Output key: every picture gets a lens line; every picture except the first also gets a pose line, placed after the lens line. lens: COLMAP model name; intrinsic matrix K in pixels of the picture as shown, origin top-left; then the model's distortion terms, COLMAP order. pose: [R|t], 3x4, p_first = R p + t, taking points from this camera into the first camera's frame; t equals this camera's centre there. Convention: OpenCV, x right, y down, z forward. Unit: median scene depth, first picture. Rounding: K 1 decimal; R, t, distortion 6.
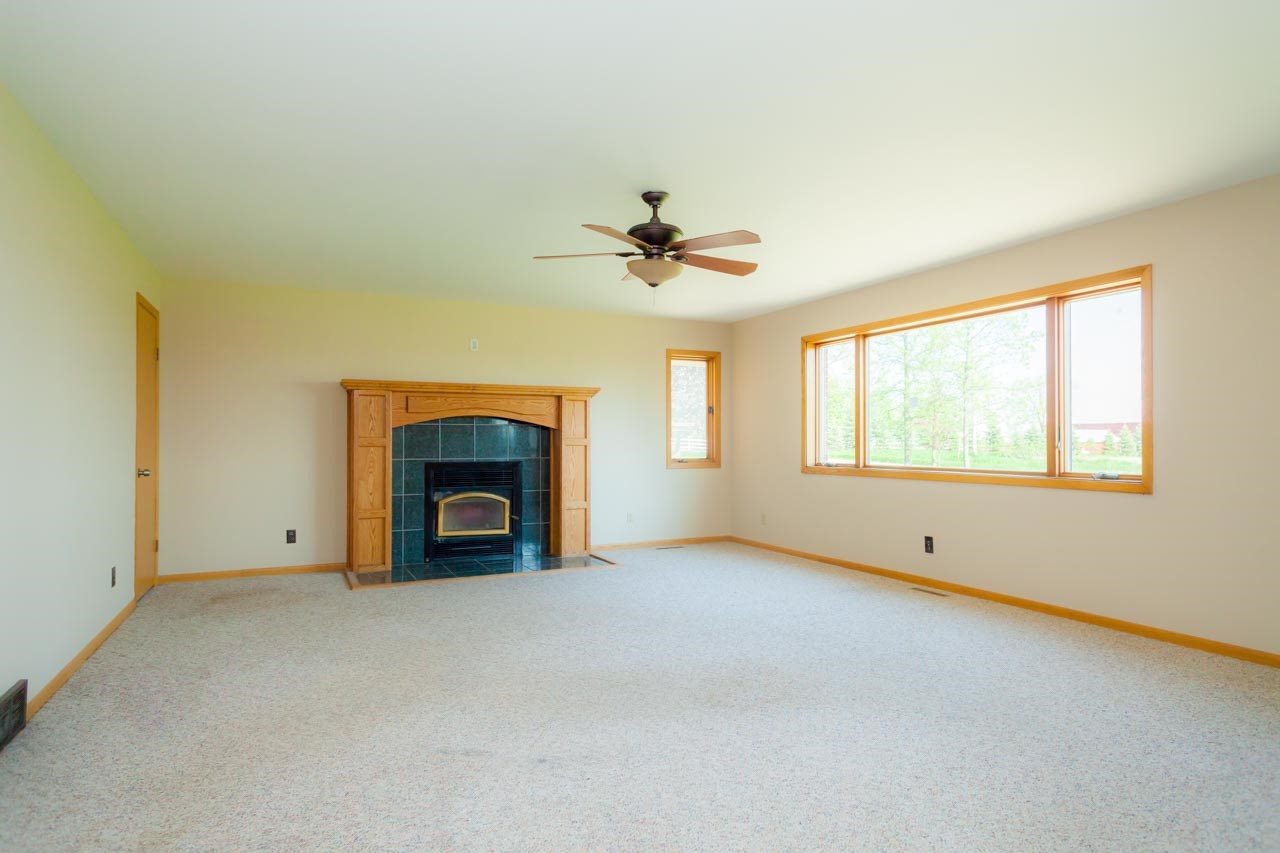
lens RADIAL K [[721.1, 0, 639.4], [0, 721.1, 432.8], [0, 0, 1]] dist [0.017361, 0.000217]
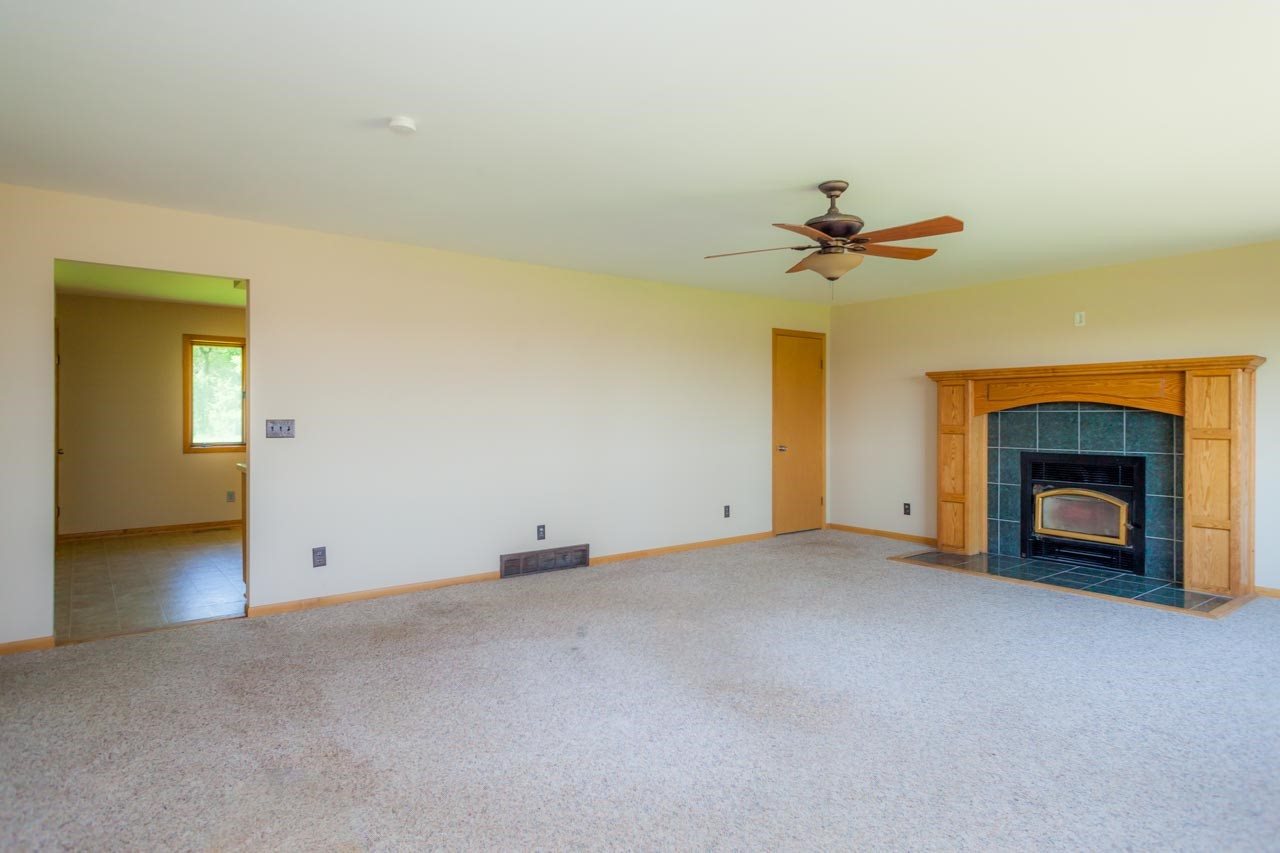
lens RADIAL K [[713.8, 0, 639.9], [0, 713.8, 417.5], [0, 0, 1]] dist [0.024360, -0.000138]
pose [[0.210413, 0.003713, -0.977606, 0.516715], [0.012186, 0.999905, 0.006420, -0.016021], [0.977537, -0.013264, 0.210347, 0.311767]]
